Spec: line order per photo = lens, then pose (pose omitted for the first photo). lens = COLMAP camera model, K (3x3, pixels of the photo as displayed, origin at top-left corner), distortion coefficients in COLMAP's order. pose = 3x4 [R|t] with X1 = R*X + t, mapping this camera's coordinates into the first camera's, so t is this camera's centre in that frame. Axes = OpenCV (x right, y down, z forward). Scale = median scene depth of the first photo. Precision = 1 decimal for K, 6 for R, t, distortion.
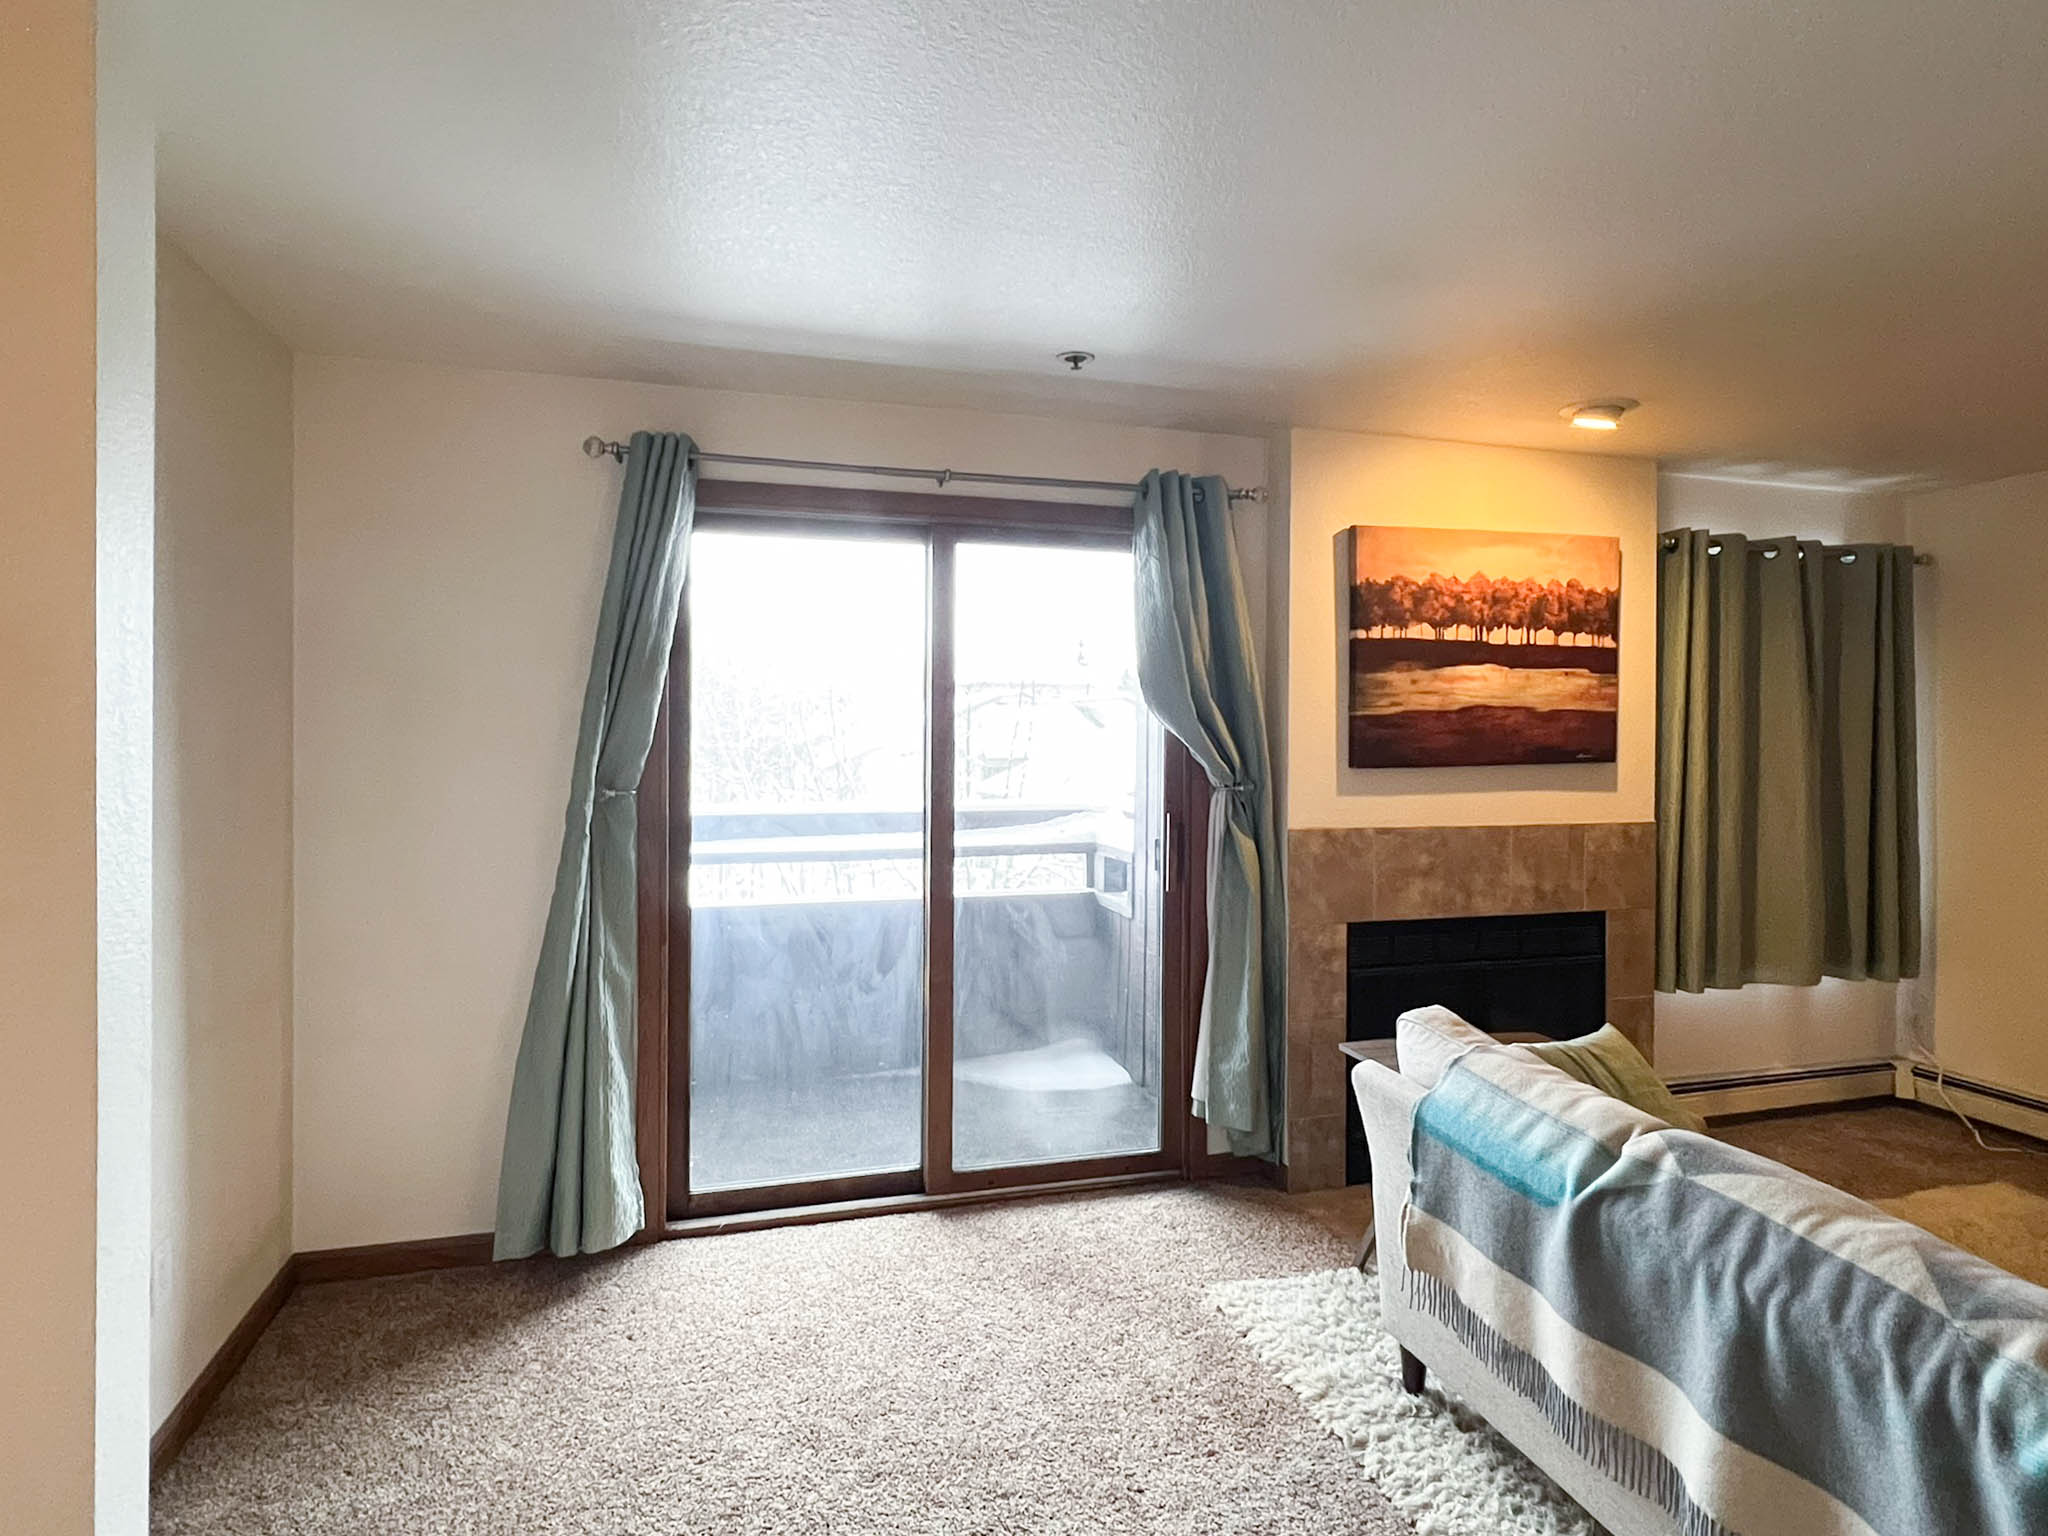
lens RADIAL K [[1100.5, 0, 1024.0], [0, 1100.5, 768.0], [0, 0, 1]] dist [-0.004420, 0.001533]
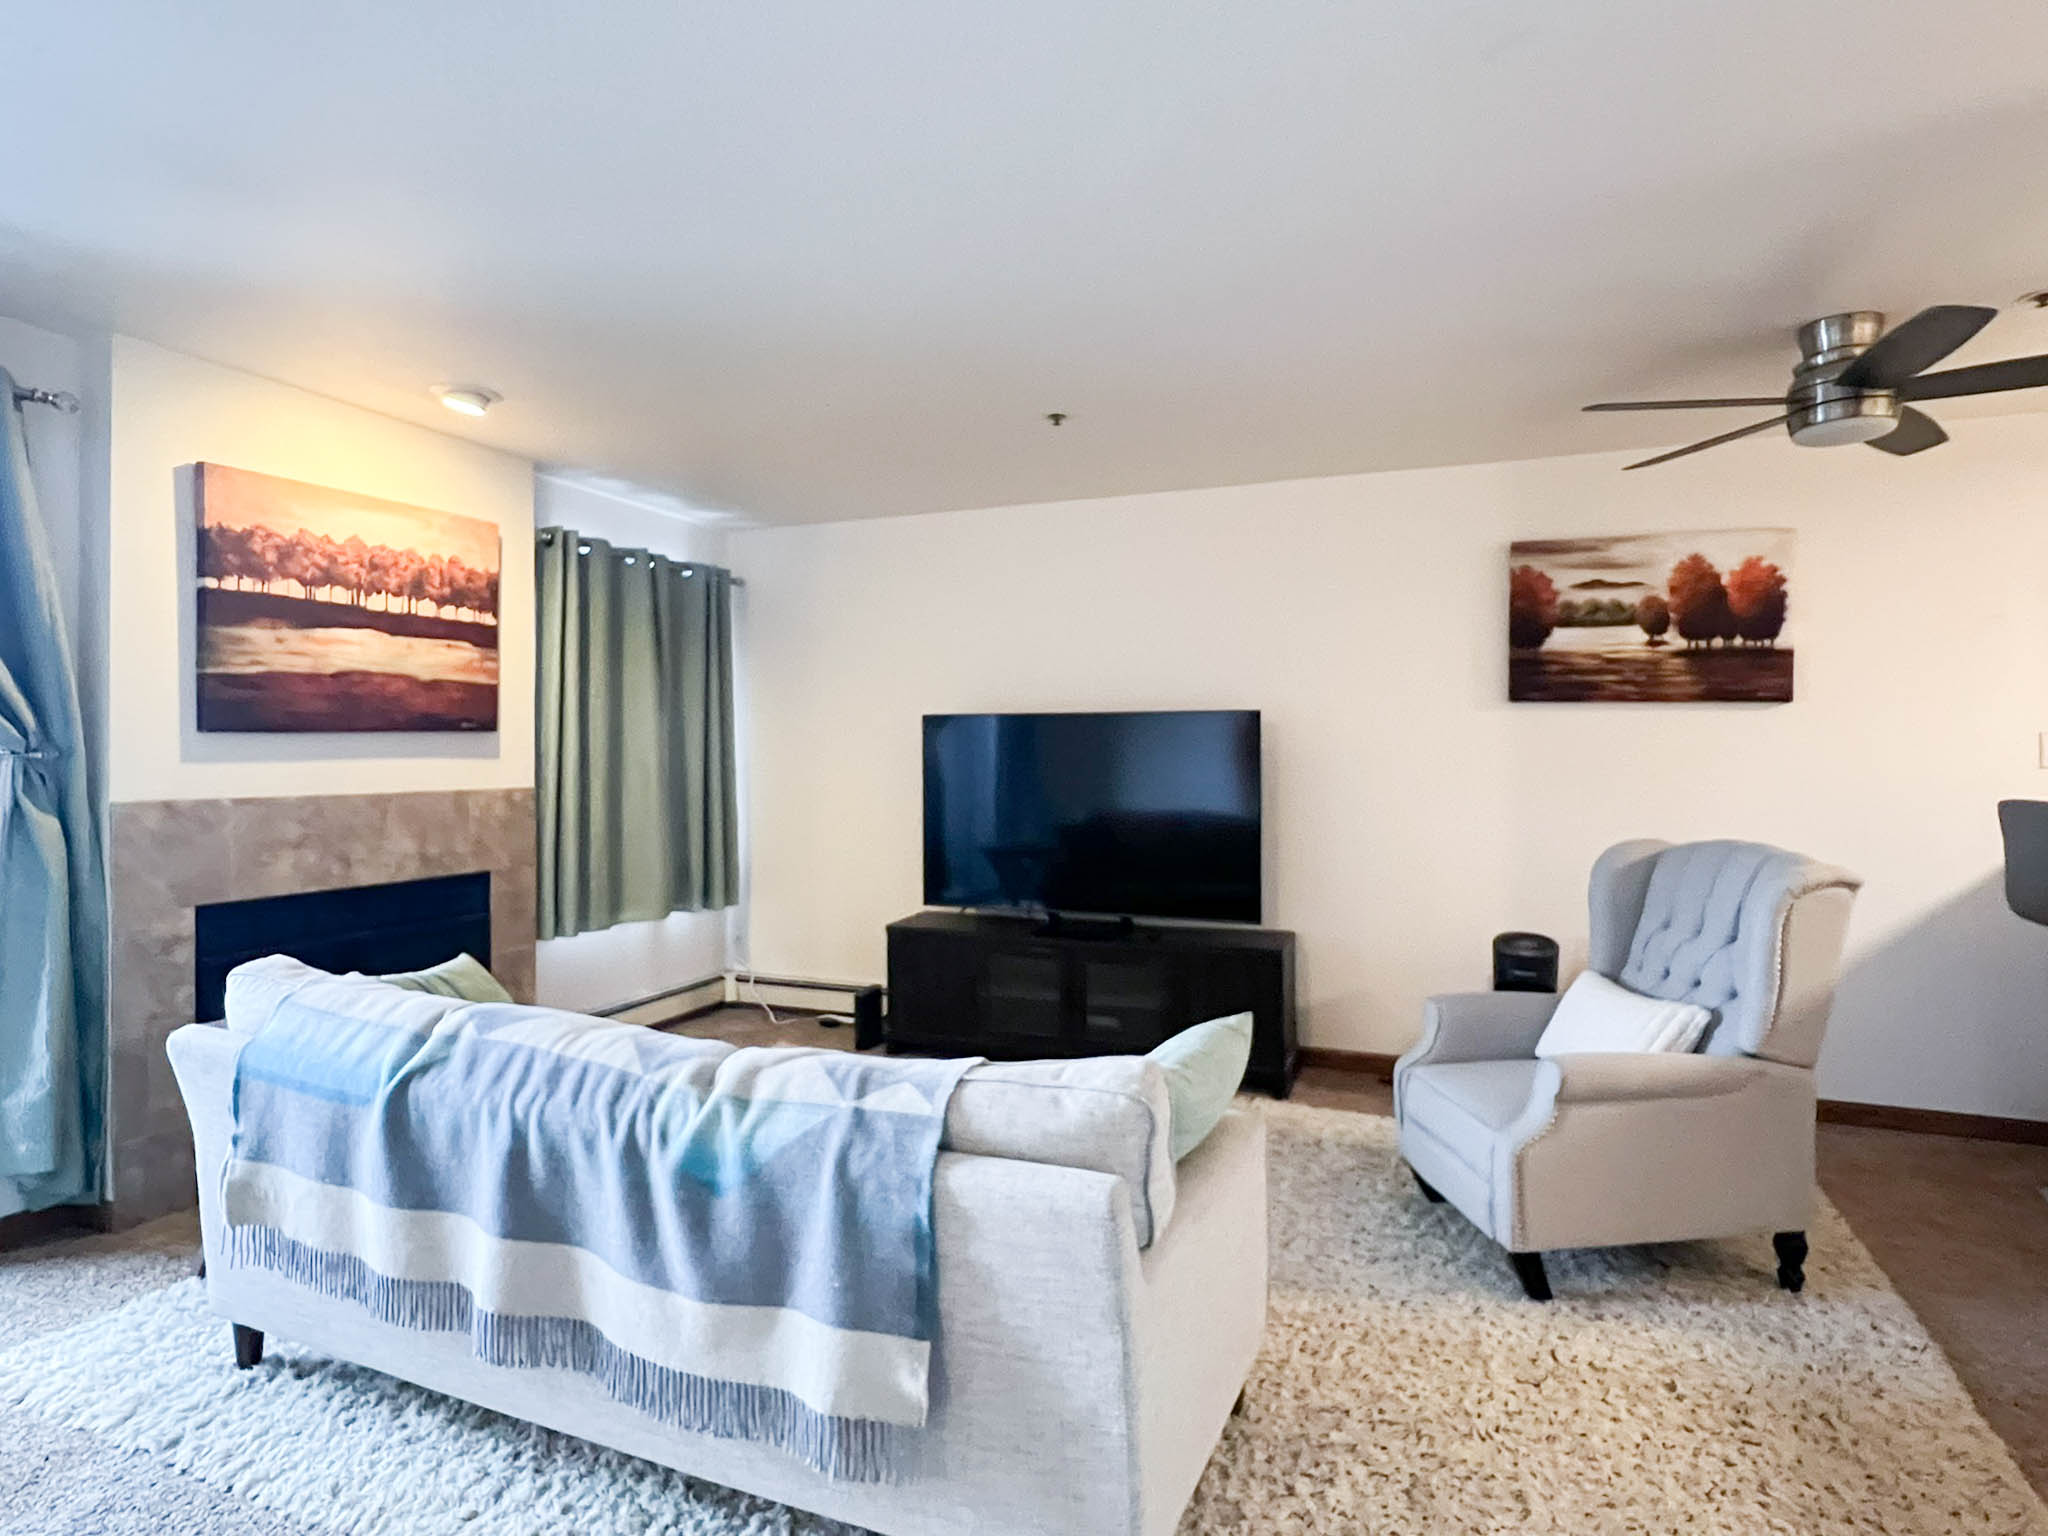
lens RADIAL K [[1100.5, 0, 1024.0], [0, 1100.5, 768.0], [0, 0, 1]] dist [-0.004420, 0.001533]
pose [[0.635486, -0.003625, 0.772104, 0.035471], [0.019109, 0.999757, -0.011034, 0.052493], [-0.771876, 0.021766, 0.635401, -0.080450]]
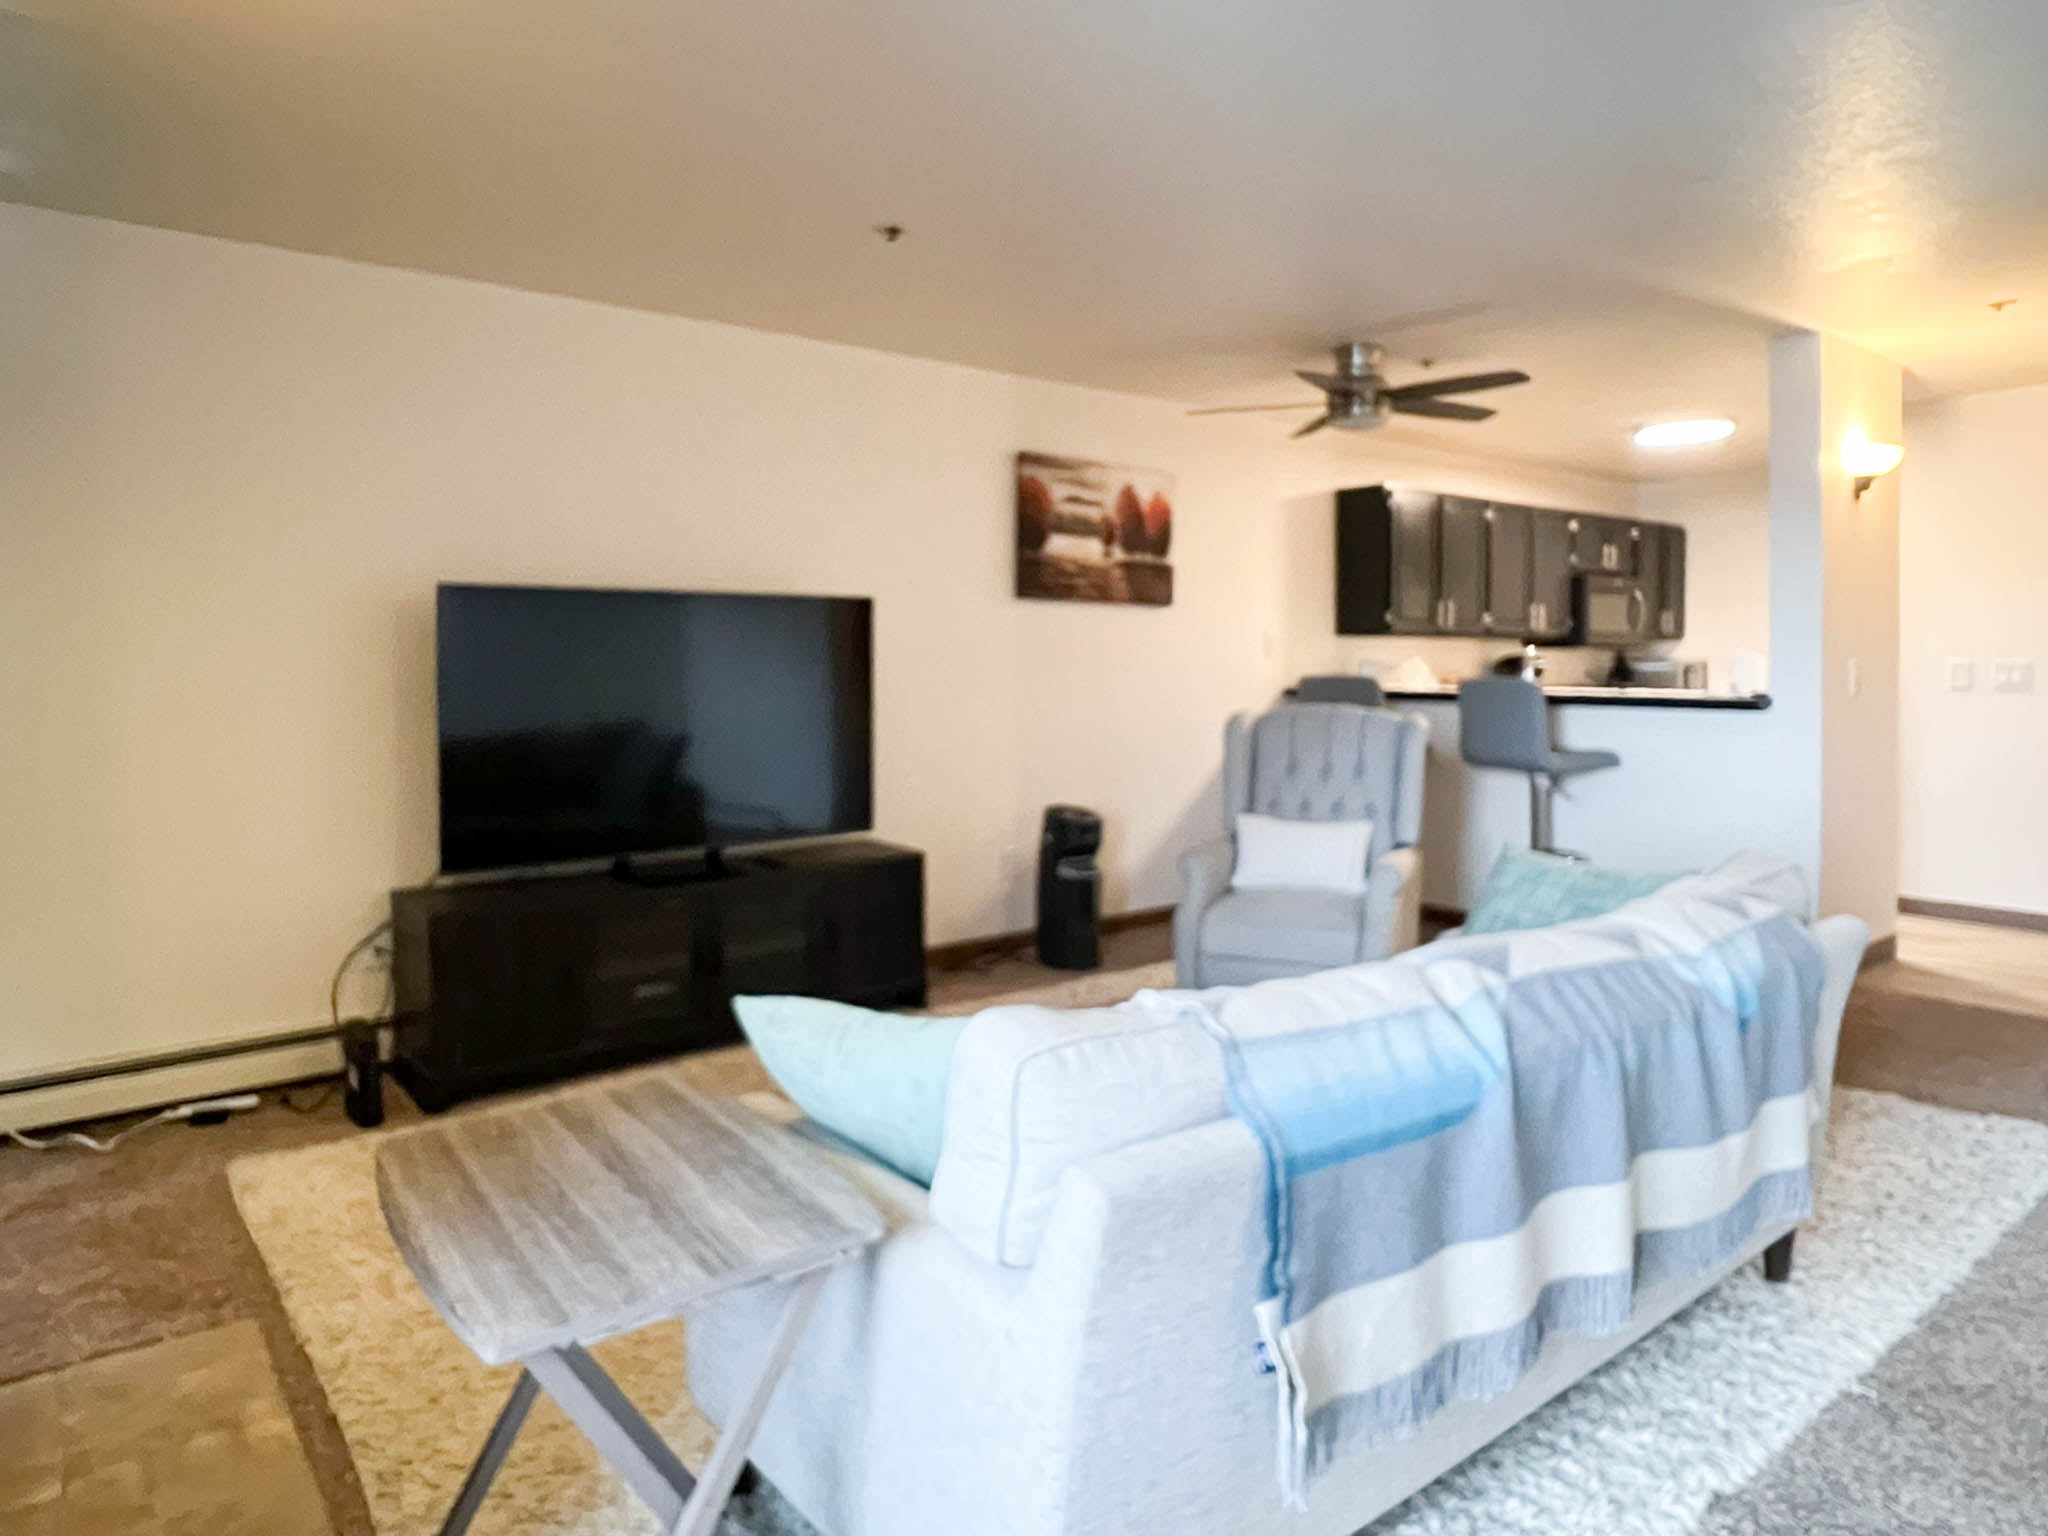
lens RADIAL K [[1253.9, 0, 1024.0], [0, 1253.9, 768.0], [0, 0, 1]] dist [-0.076389, 0.000260]
pose [[-0.368567, -0.075395, 0.926539, -0.092116], [0.033145, 0.995006, 0.094151, 0.037294], [-0.929010, 0.065411, -0.364228, 0.816554]]
